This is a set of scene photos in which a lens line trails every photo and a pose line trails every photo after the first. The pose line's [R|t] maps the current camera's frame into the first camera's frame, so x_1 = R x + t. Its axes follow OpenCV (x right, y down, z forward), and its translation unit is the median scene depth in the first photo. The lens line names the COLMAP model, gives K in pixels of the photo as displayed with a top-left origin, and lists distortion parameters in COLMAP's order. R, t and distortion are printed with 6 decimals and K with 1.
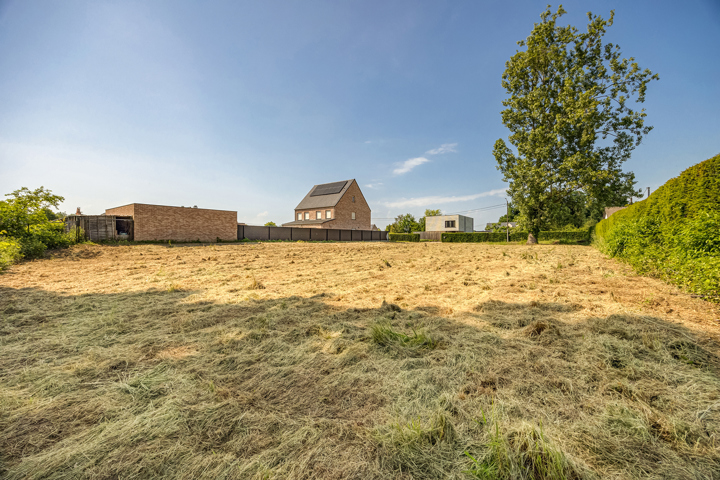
lens RADIAL K [[287.9, 0, 359.9], [0, 287.9, 243.5], [0, 0, 1]] dist [-0.001555, -0.000156]
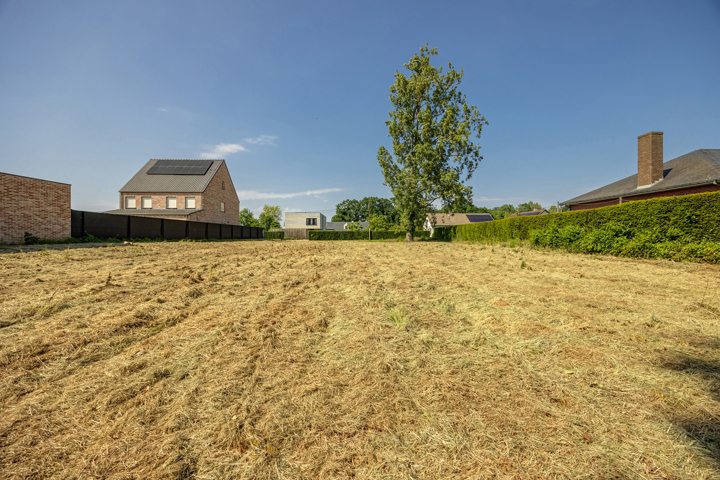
lens RADIAL K [[307.6, 0, 363.1], [0, 307.6, 238.0], [0, 0, 1]] dist [0.032080, 0.000020]
pose [[0.765146, -0.005692, 0.643832, -0.268907], [0.018072, 0.999757, -0.012638, 0.004091], [-0.643604, 0.021305, 0.765062, 0.127197]]
